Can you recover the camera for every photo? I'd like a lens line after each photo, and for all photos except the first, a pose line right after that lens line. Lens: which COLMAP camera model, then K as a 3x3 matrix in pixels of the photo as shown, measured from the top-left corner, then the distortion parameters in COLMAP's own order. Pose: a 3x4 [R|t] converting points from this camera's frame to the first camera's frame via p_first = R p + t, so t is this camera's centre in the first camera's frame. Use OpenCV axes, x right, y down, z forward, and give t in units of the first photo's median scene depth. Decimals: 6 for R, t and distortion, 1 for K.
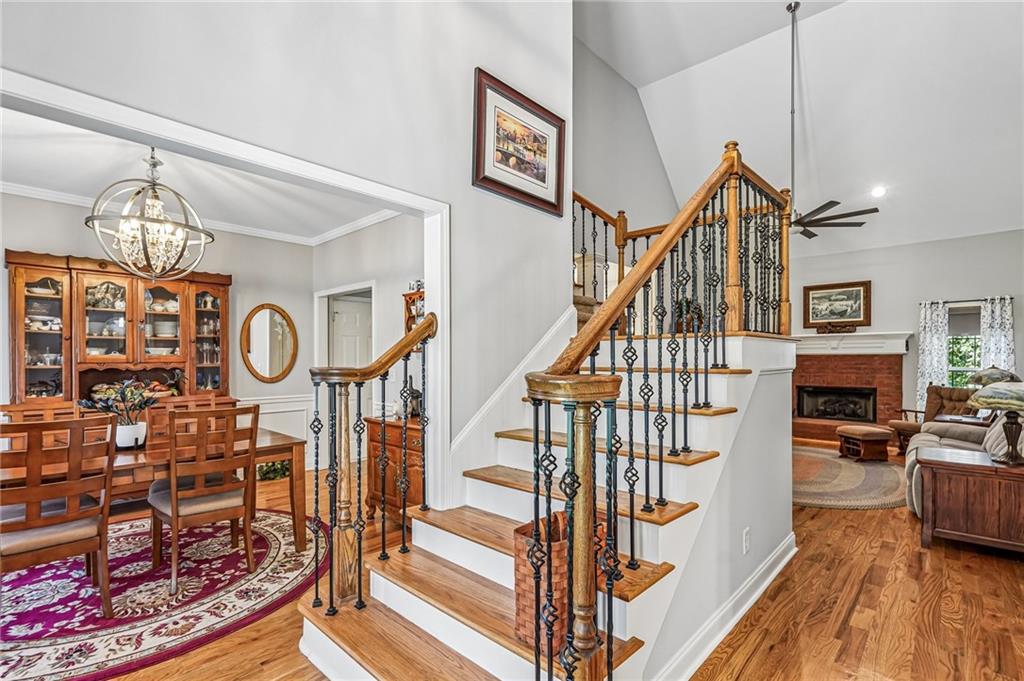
lens RADIAL K [[479.9, 0, 503.6], [0, 479.9, 359.7], [0, 0, 1]] dist [0.000253, 0.003498]
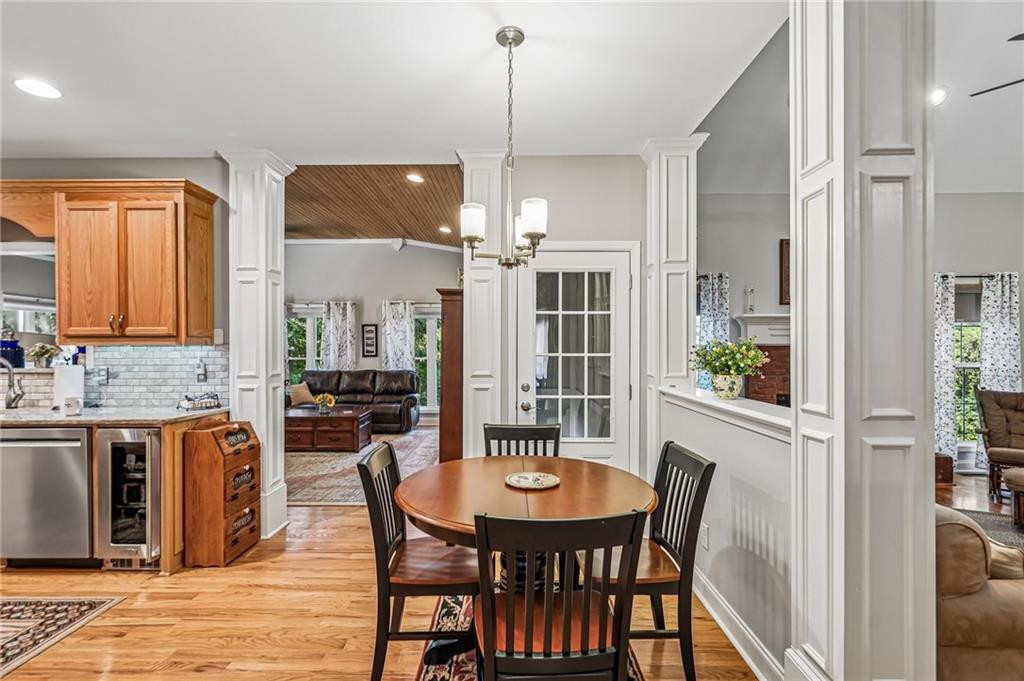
lens RADIAL K [[479.9, 0, 514.1], [0, 479.9, 350.5], [0, 0, 1]] dist [0.000253, 0.003498]
pose [[0.728966, 0.000557, 0.684549, -0.085728], [0.001579, 0.999996, -0.002495, -0.003496], [-0.684548, 0.002899, 0.728962, 0.907140]]
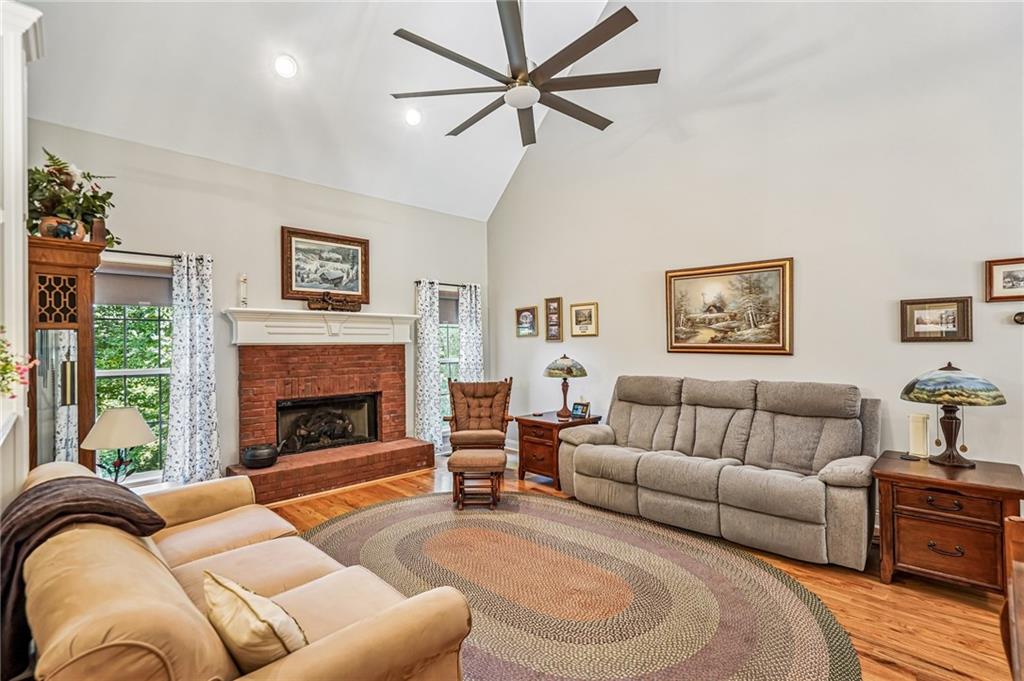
lens RADIAL K [[479.9, 0, 502.6], [0, 479.9, 344.6], [0, 0, 1]] dist [0.000253, 0.003498]
pose [[0.059680, 0.008143, 0.998184, 0.079663], [0.018552, 0.999785, -0.009265, -0.000896], [-0.998045, 0.019071, 0.059516, 0.823294]]
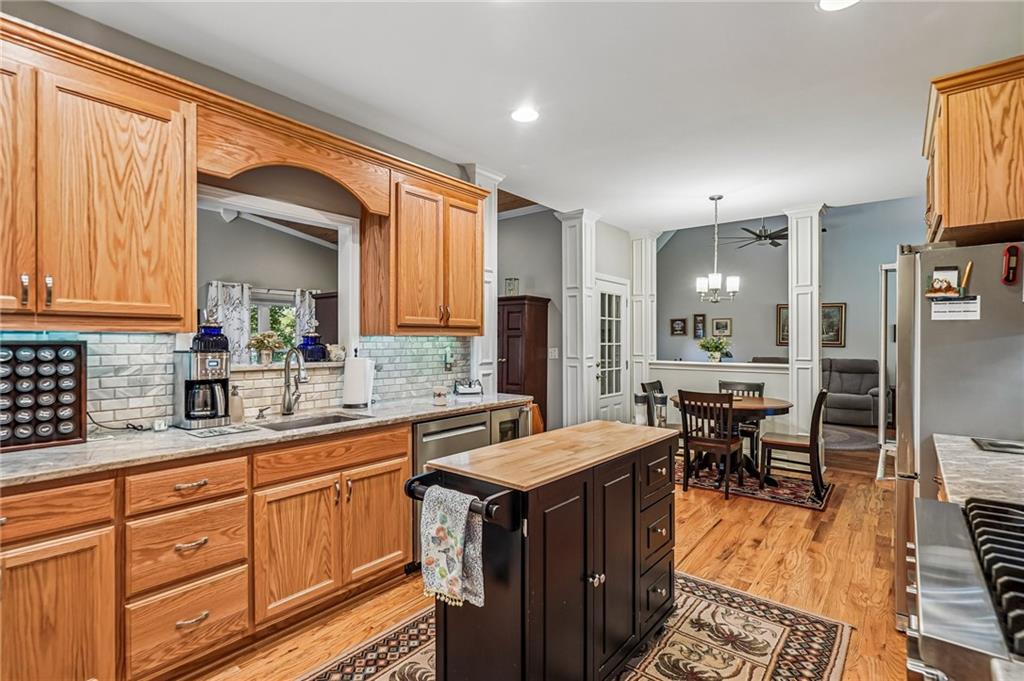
lens RADIAL K [[479.9, 0, 512.9], [0, 479.9, 342.3], [0, 0, 1]] dist [0.000253, 0.003498]
pose [[-0.070393, 0.002410, 0.997516, -0.520073], [0.005873, 0.999981, -0.002001, -0.002324], [-0.997502, 0.005717, -0.070406, 1.465077]]
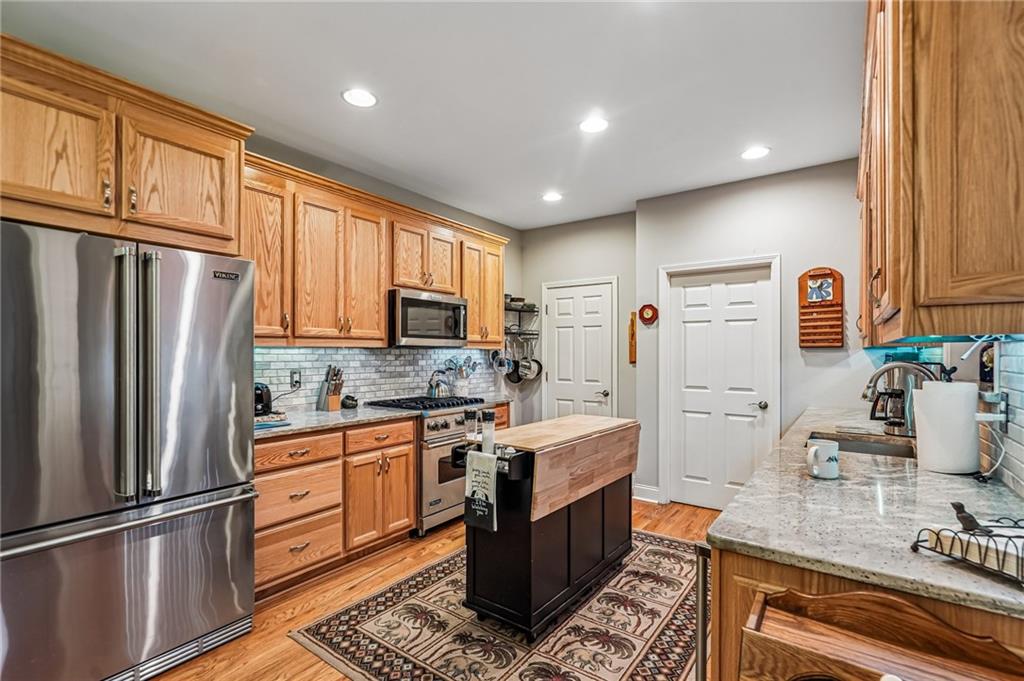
lens RADIAL K [[479.9, 0, 508.1], [0, 479.9, 354.3], [0, 0, 1]] dist [0.000253, 0.003498]
pose [[0.117380, 0.009946, -0.993037, 0.126240], [-0.005401, 0.999941, 0.009376, -0.005698], [0.993072, 0.004263, 0.117427, 1.326621]]
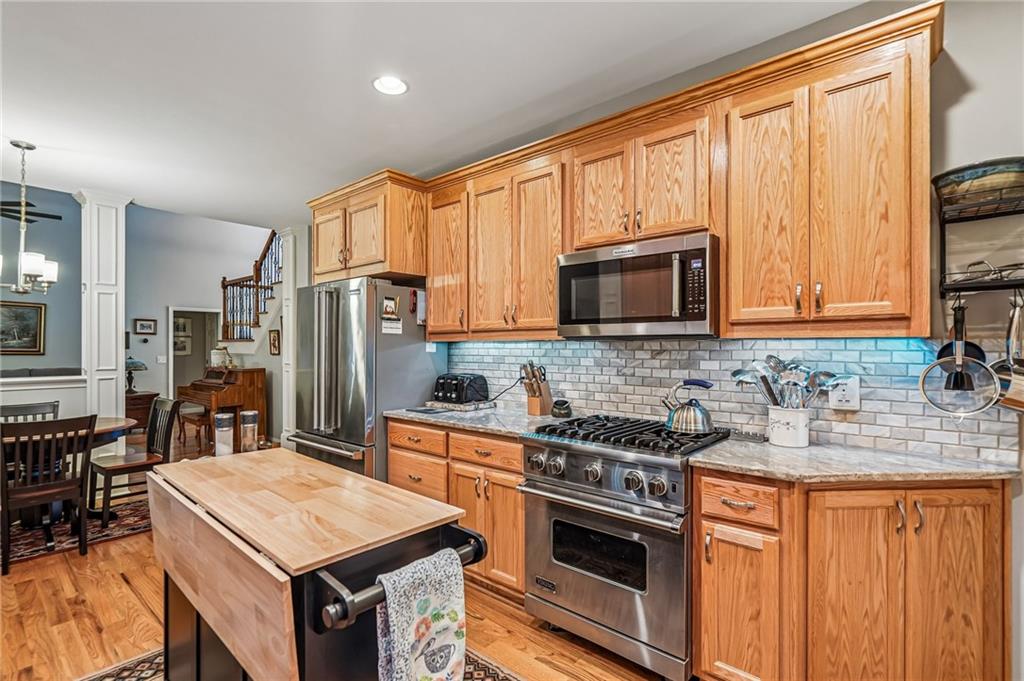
lens RADIAL K [[479.9, 0, 502.0], [0, 479.9, 348.8], [0, 0, 1]] dist [0.000253, 0.003498]
pose [[-0.999688, 0.006330, -0.024168, -0.334698], [0.006123, 0.999944, 0.008641, -0.004046], [0.024221, 0.008490, -0.999671, 1.620674]]
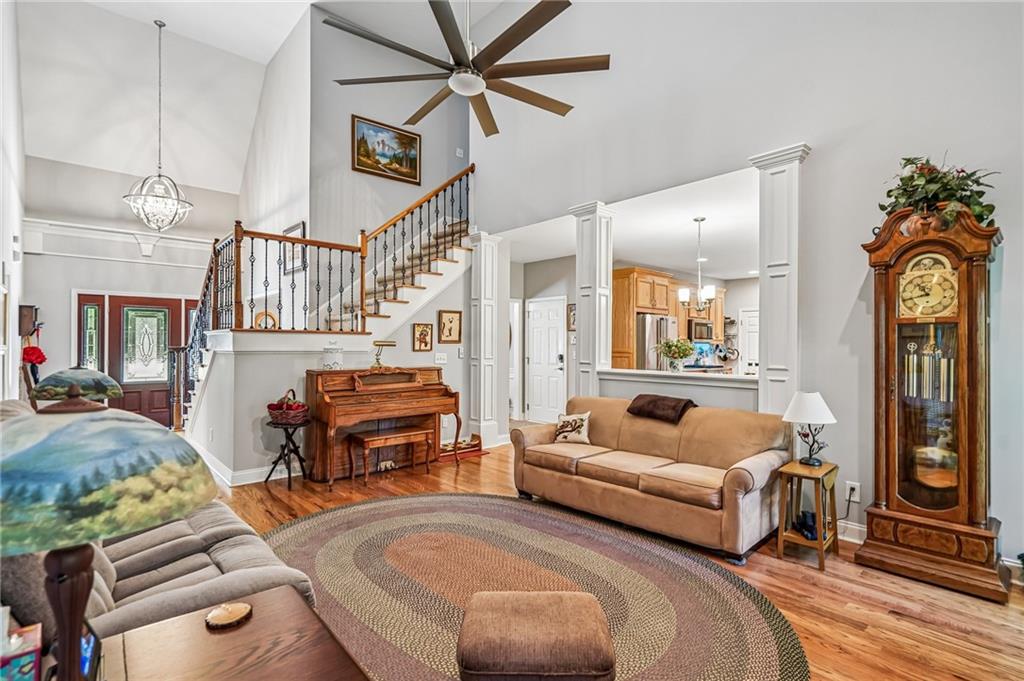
lens RADIAL K [[479.9, 0, 510.7], [0, 479.9, 345.4], [0, 0, 1]] dist [0.000253, 0.003498]
pose [[-0.090510, 0.003992, -0.995888, 0.898544], [-0.002884, 0.999987, 0.004271, -0.005302], [0.995891, 0.003259, -0.090497, 0.905755]]
